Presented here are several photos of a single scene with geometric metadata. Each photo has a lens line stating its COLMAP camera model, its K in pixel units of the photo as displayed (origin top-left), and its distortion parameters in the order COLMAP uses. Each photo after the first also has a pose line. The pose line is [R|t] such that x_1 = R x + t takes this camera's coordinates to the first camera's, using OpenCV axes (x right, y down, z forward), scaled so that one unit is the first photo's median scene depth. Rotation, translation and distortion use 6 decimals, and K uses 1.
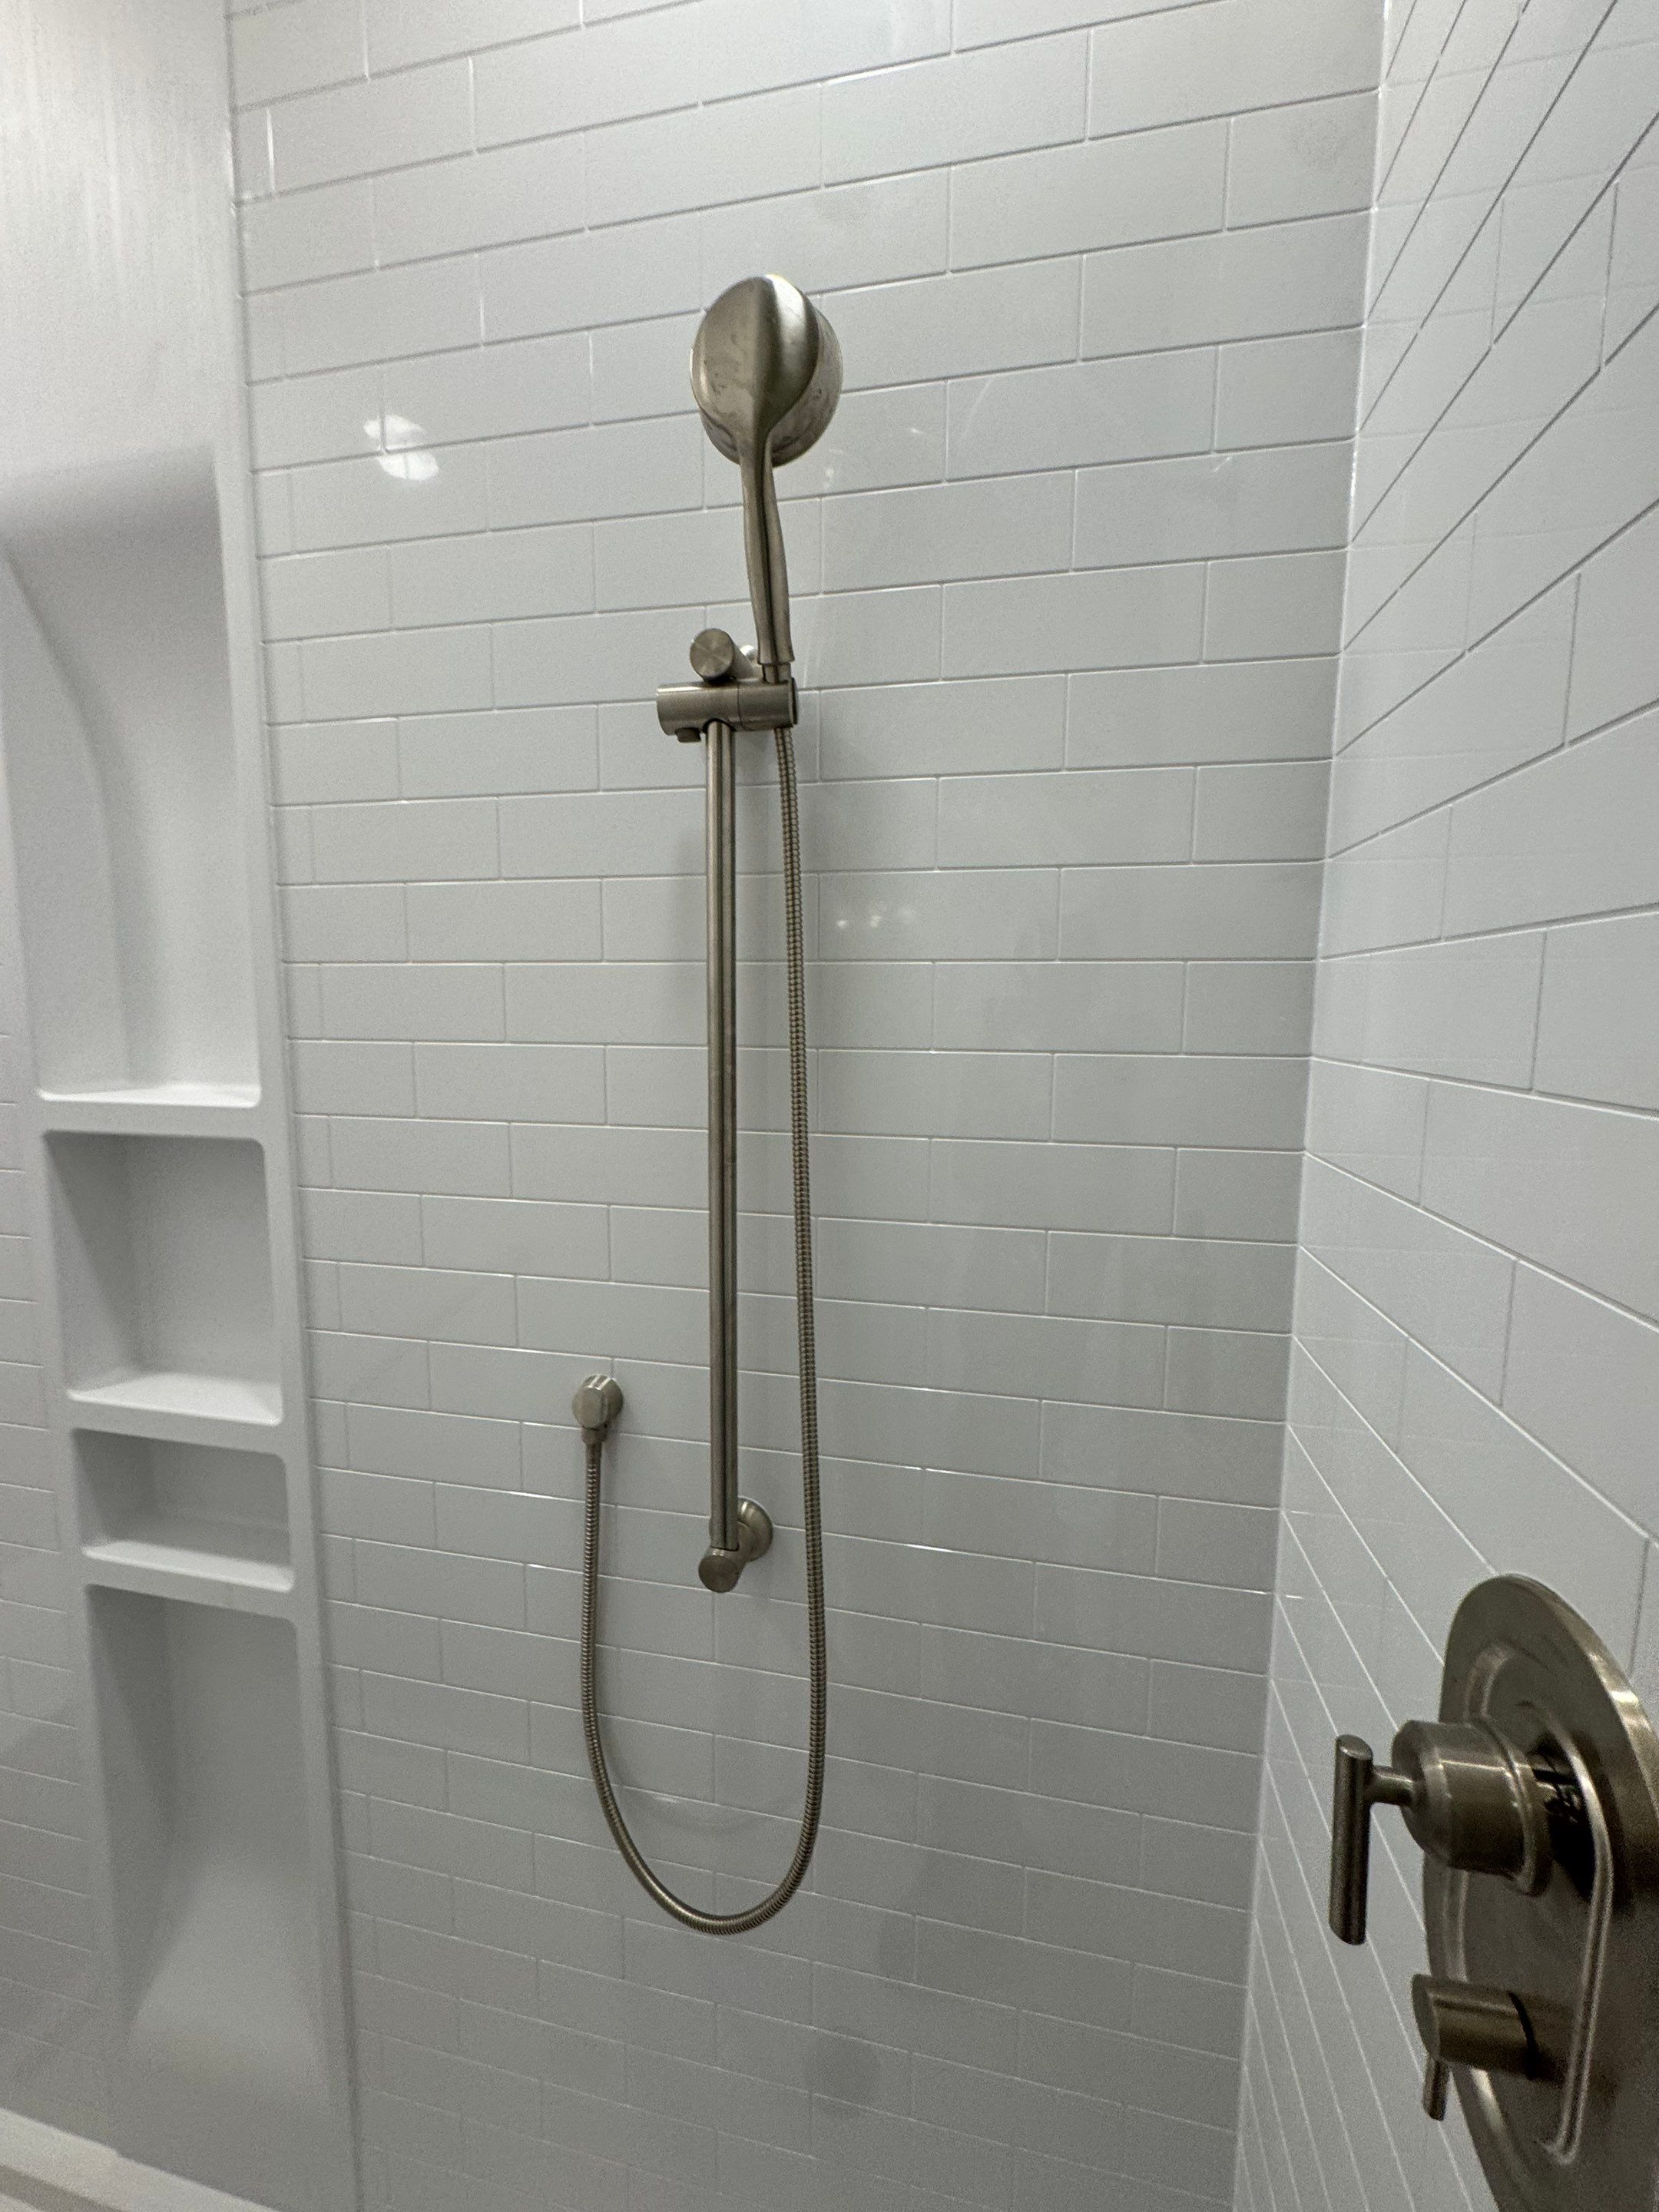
lens RADIAL K [[822.3, 0, 858.3], [0, 822.3, 1098.6], [0, 0, 1]] dist [-0.000420, 0.000090]
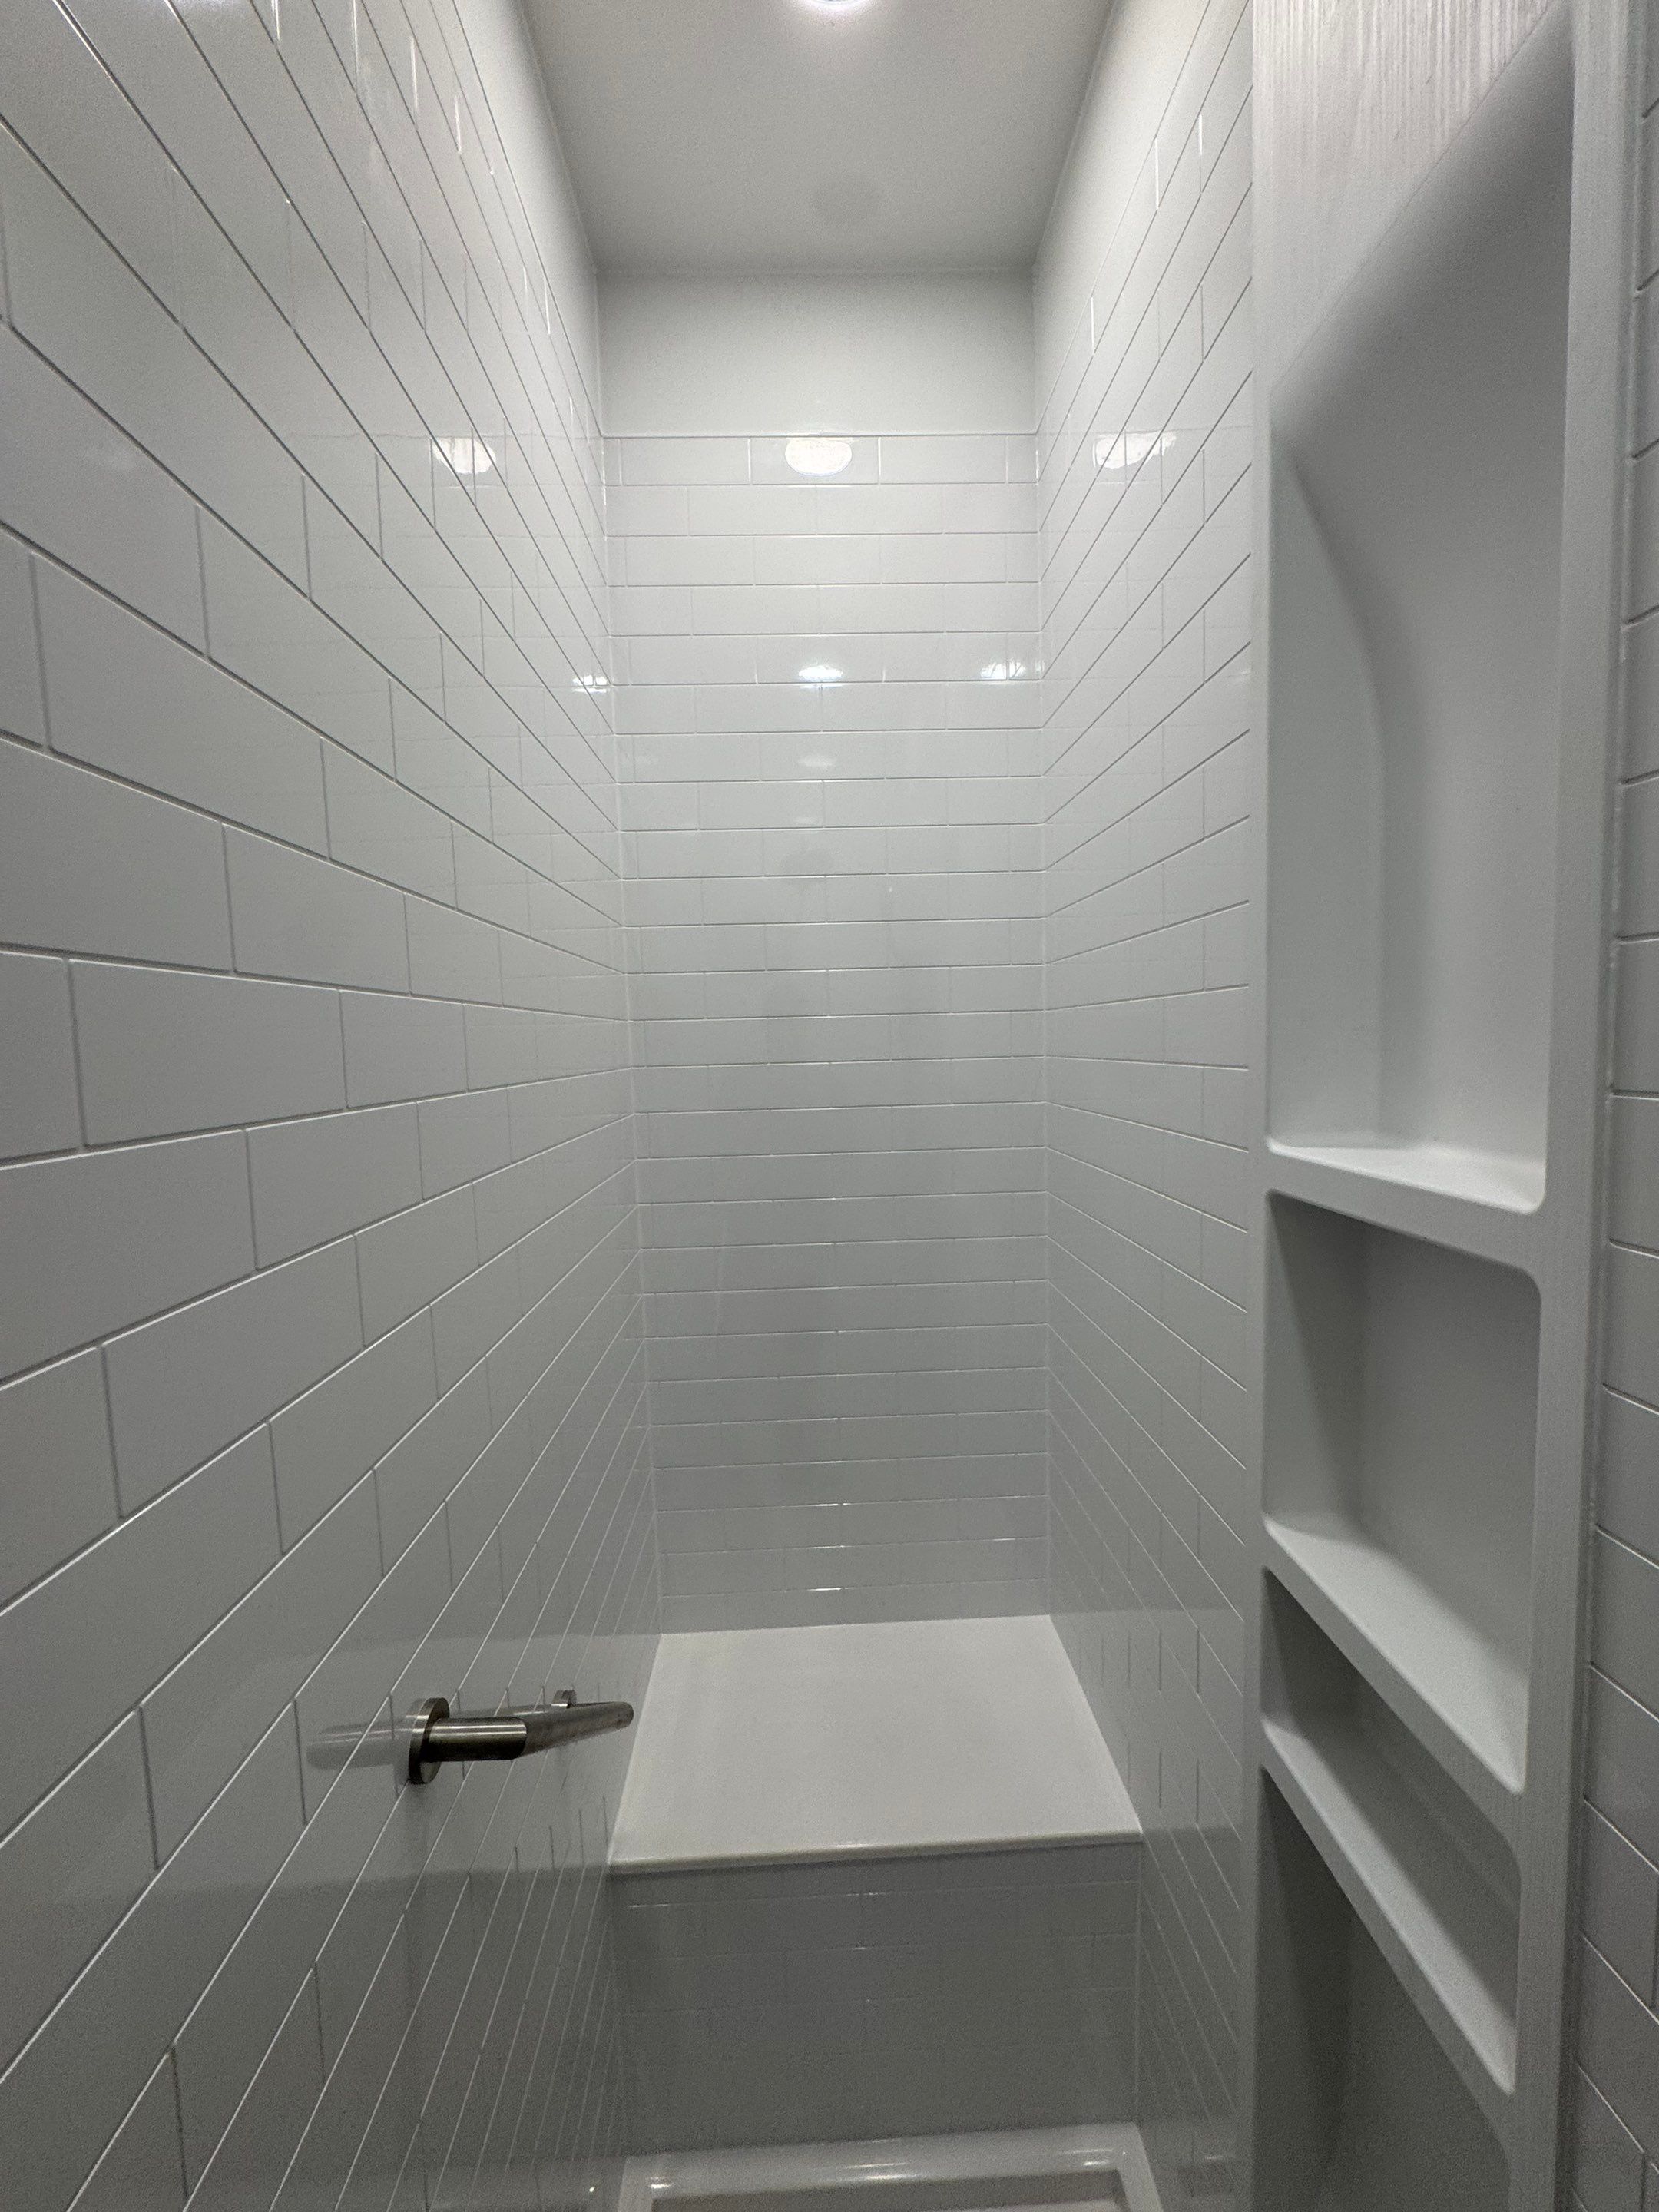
lens RADIAL K [[881.4, 0, 834.4], [0, 881.4, 1103.5], [0, 0, 1]] dist [-0.002958, 0.000128]
pose [[0.228937, 0.057527, -0.971740, -0.296324], [-0.072071, 0.996514, 0.042014, -0.056817], [0.970769, 0.060416, 0.232286, 0.438780]]
